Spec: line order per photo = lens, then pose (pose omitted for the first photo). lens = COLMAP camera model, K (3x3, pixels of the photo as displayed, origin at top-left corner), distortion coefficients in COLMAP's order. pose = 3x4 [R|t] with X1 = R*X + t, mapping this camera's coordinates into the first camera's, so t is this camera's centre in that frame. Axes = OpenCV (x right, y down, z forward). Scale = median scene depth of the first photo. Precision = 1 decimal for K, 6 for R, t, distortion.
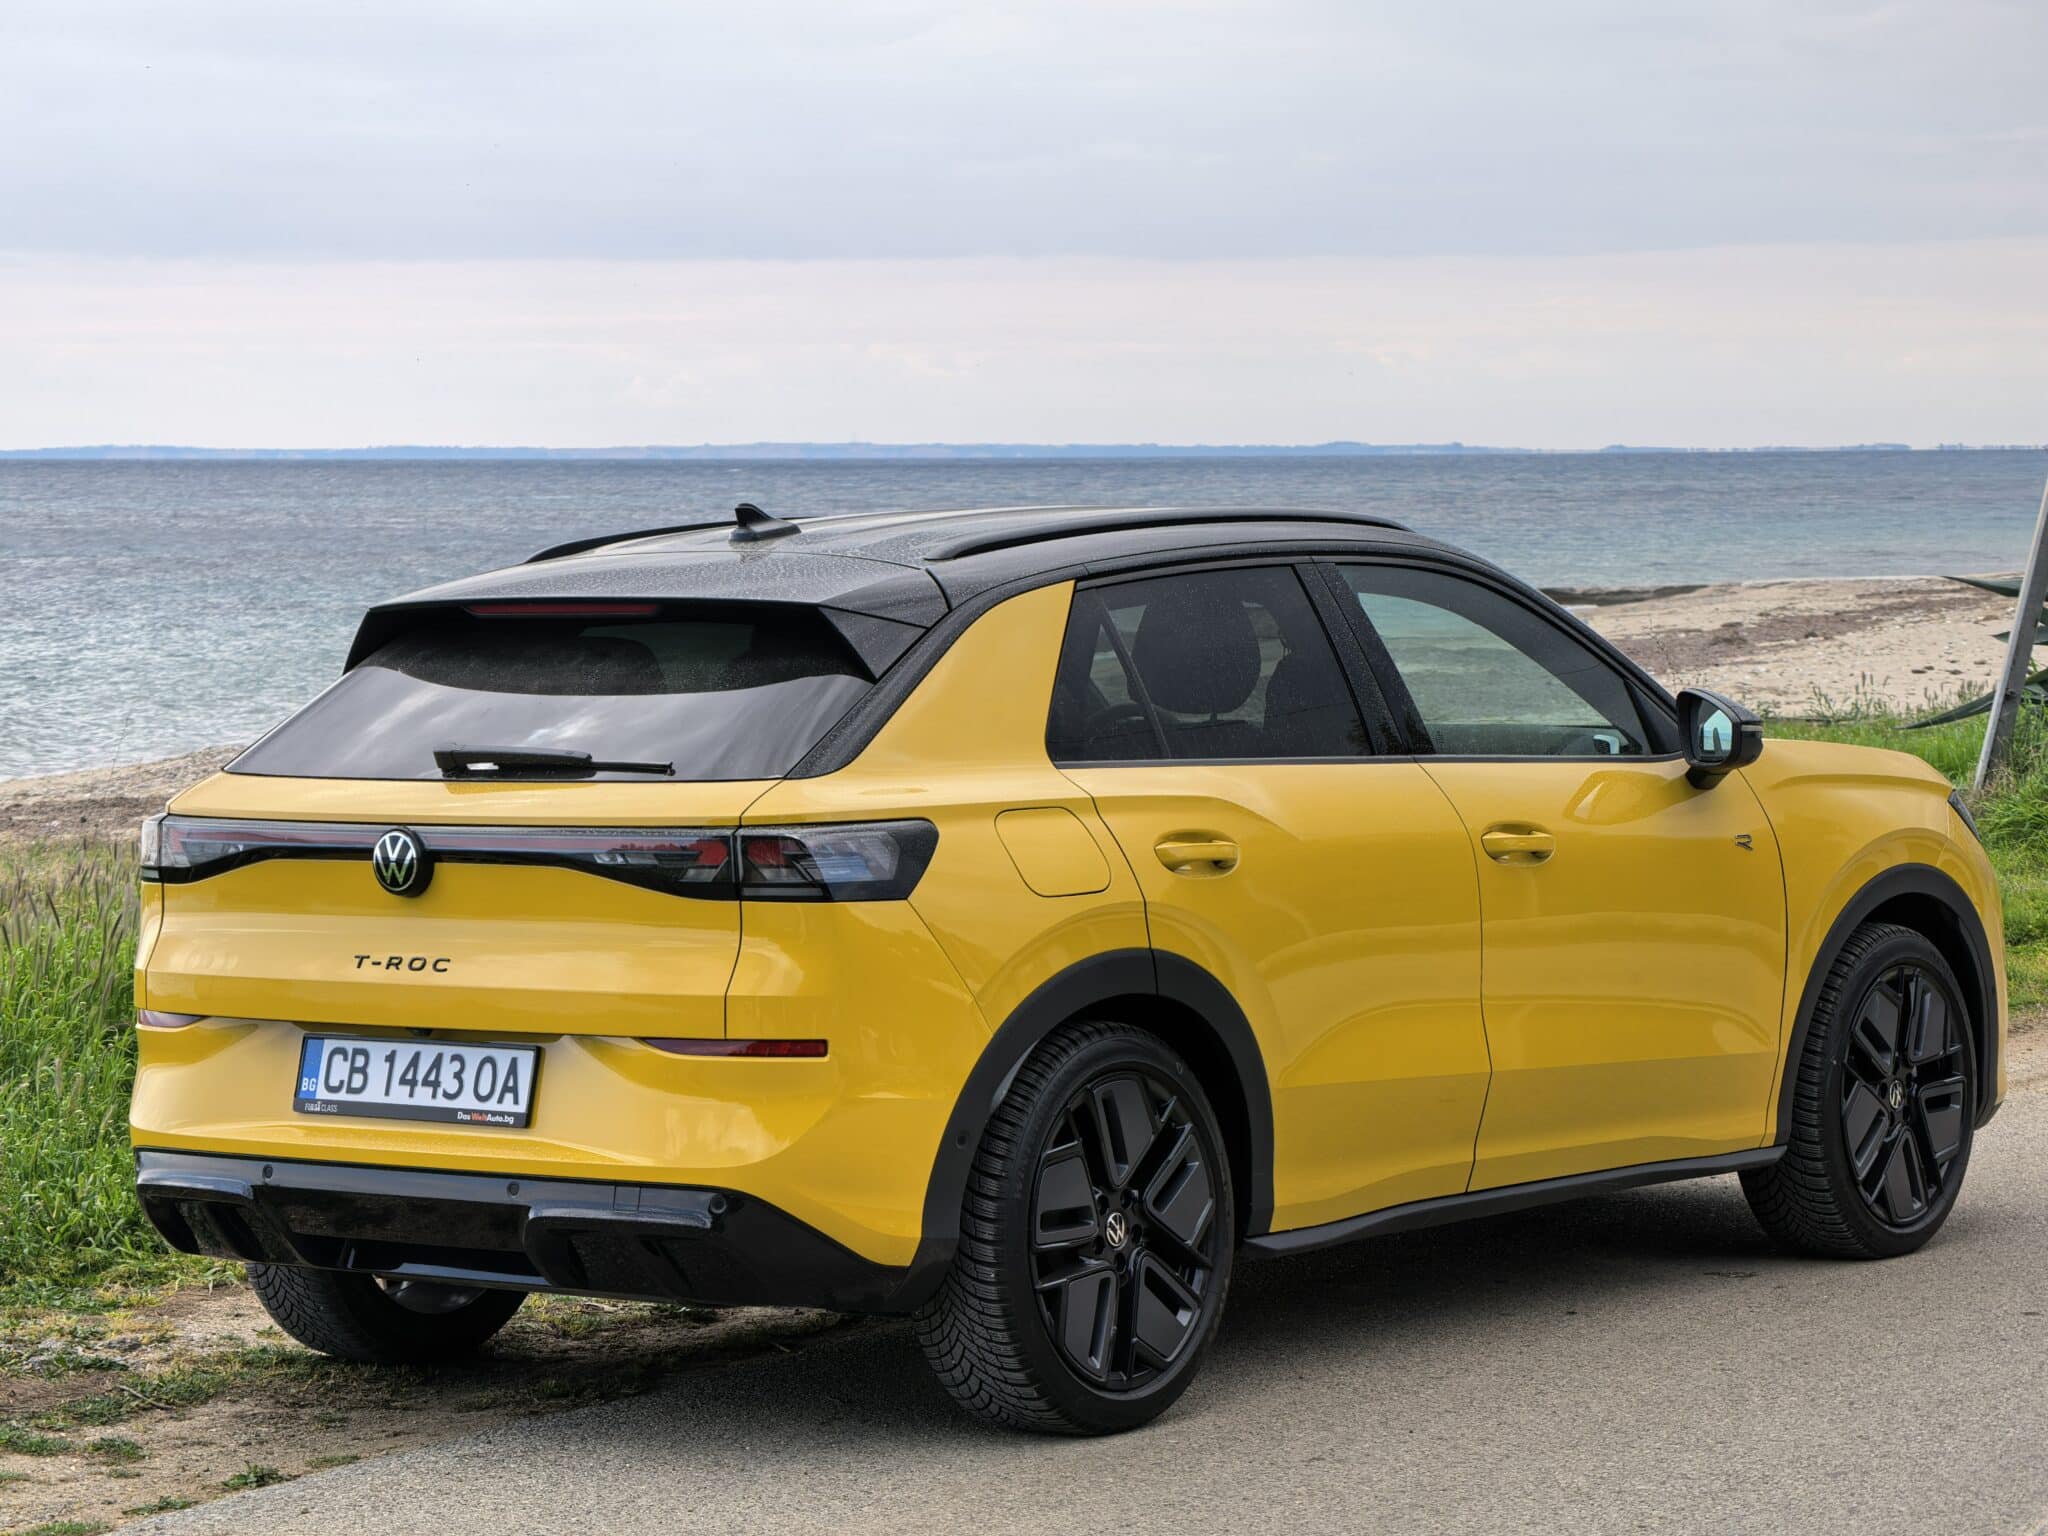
lens RADIAL K [[5170.2, 0, 1014.6], [0, 5170.2, 764.7], [0, 0, 1]] dist [0.449831, 0.000000]
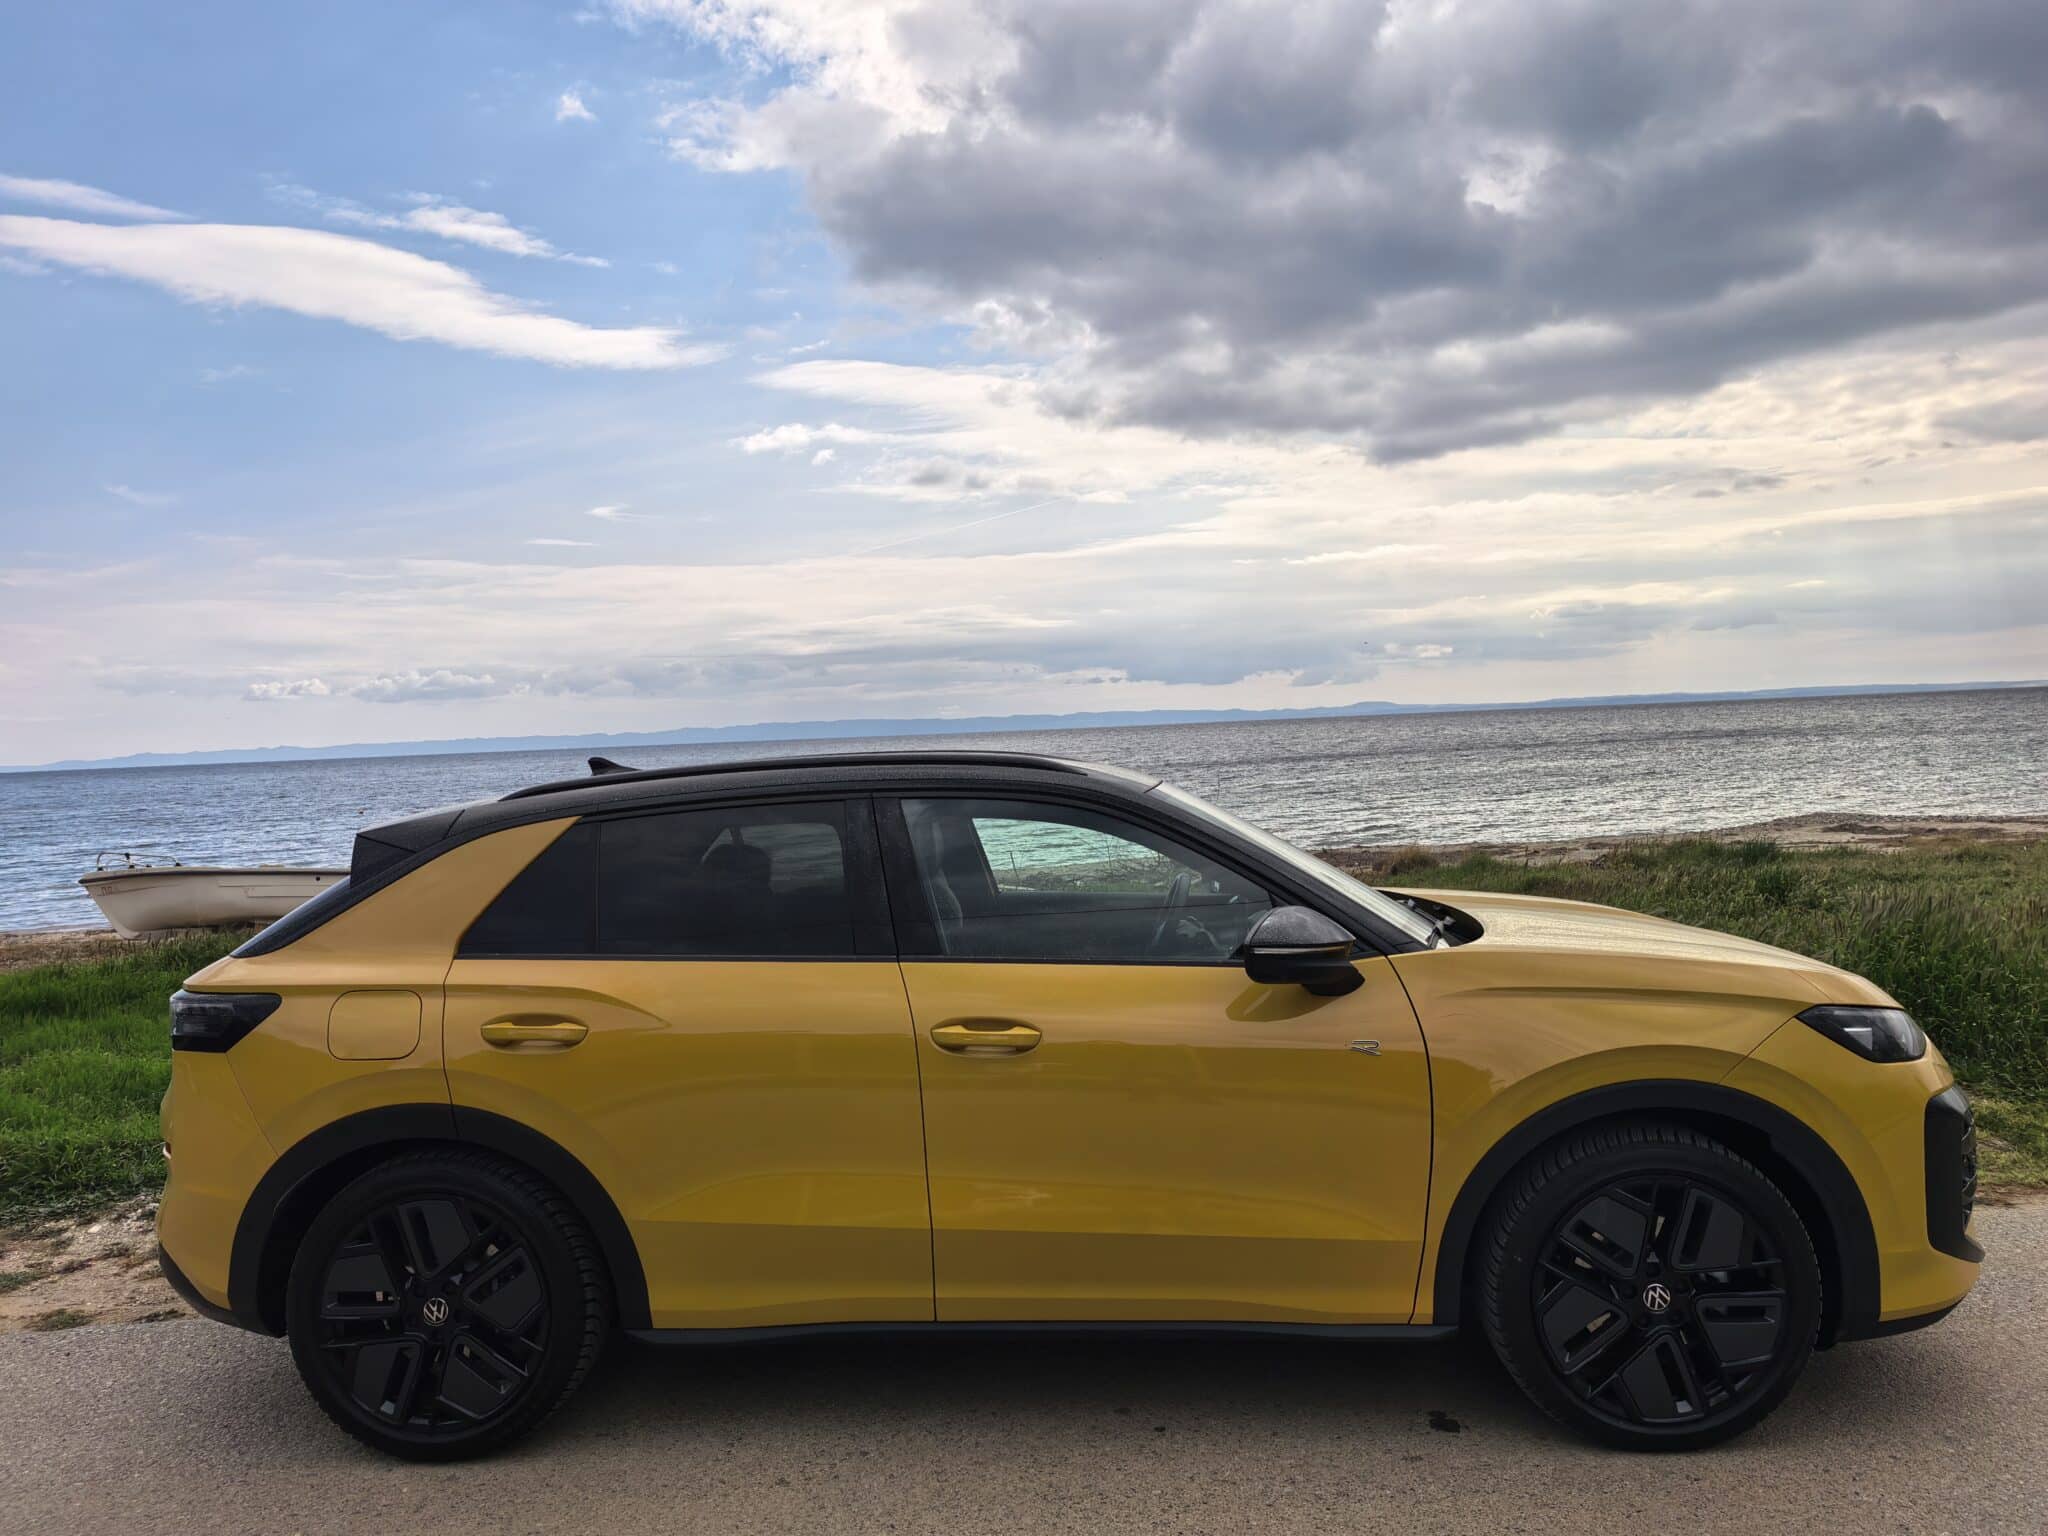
lens RADIAL K [[1465.3, 0, 1031.5], [0, 1465.3, 772.6], [0, 0, 1]] dist [0.026547, -0.000754]
pose [[0.578173, 0.010776, -0.815843, 0.422090], [-0.010059, 0.999931, 0.006079, -0.053416], [0.815852, 0.004692, 0.578241, 0.915080]]
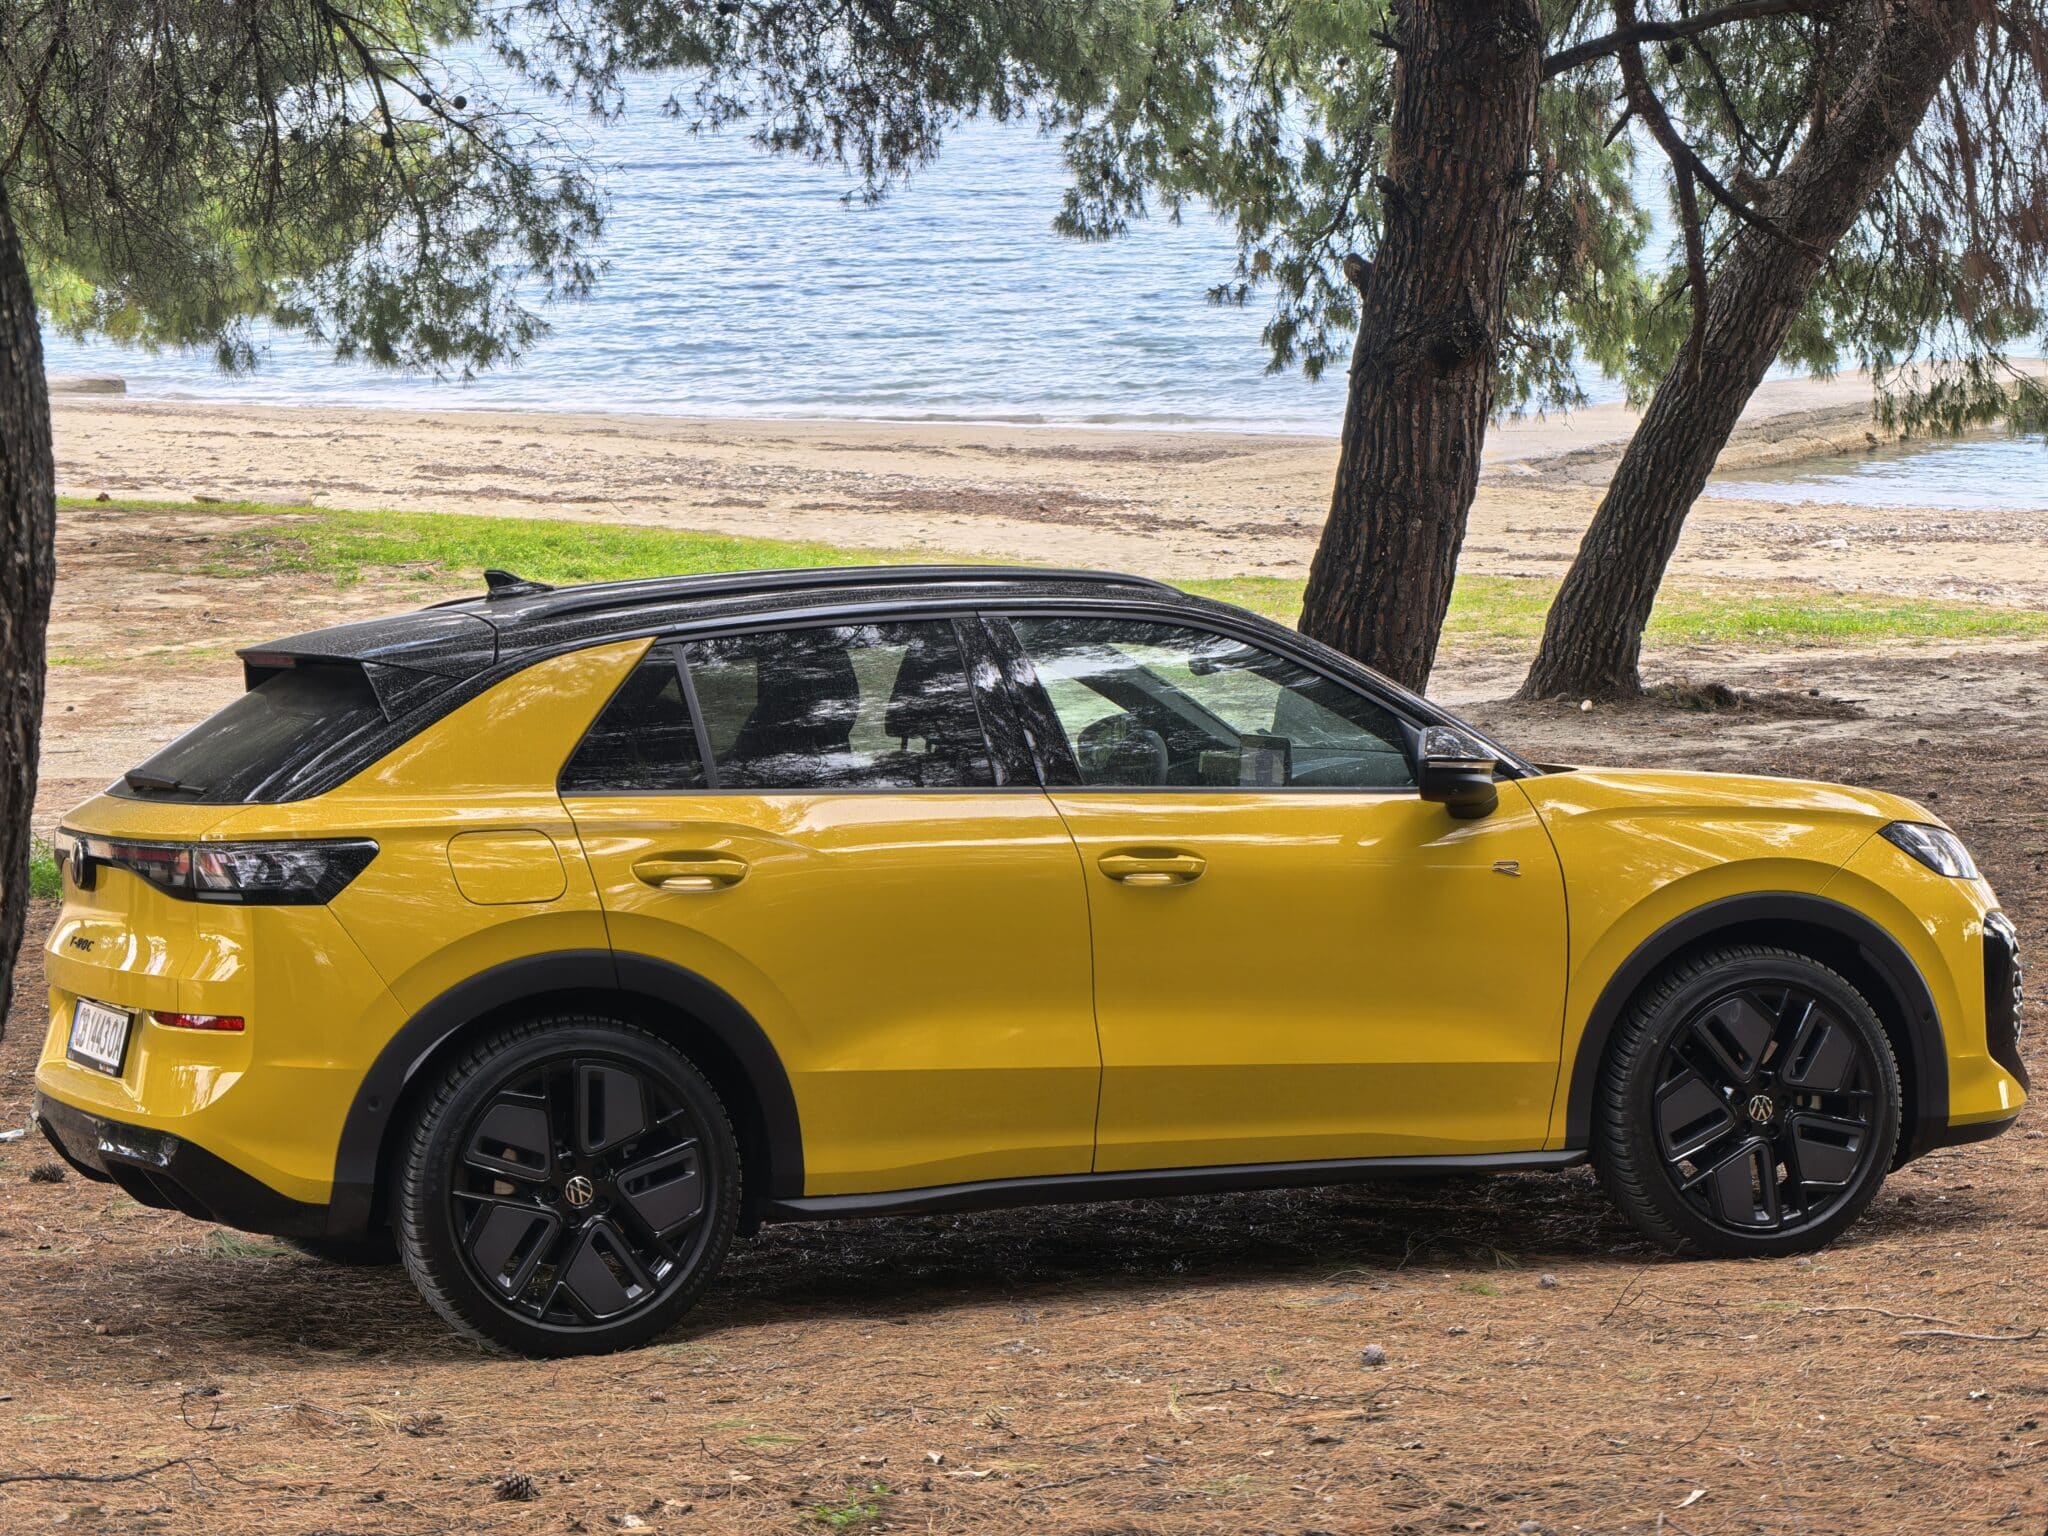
lens RADIAL K [[5170.2, 0, 1030.2], [0, 5170.2, 771.1], [0, 0, 1]] dist [0.449831, 0.000000]
pose [[0.863526, 0.015576, -0.504064, 0.717960], [-0.010507, 0.999862, 0.012897, -0.022076], [0.504195, -0.005841, 0.863570, 0.021300]]
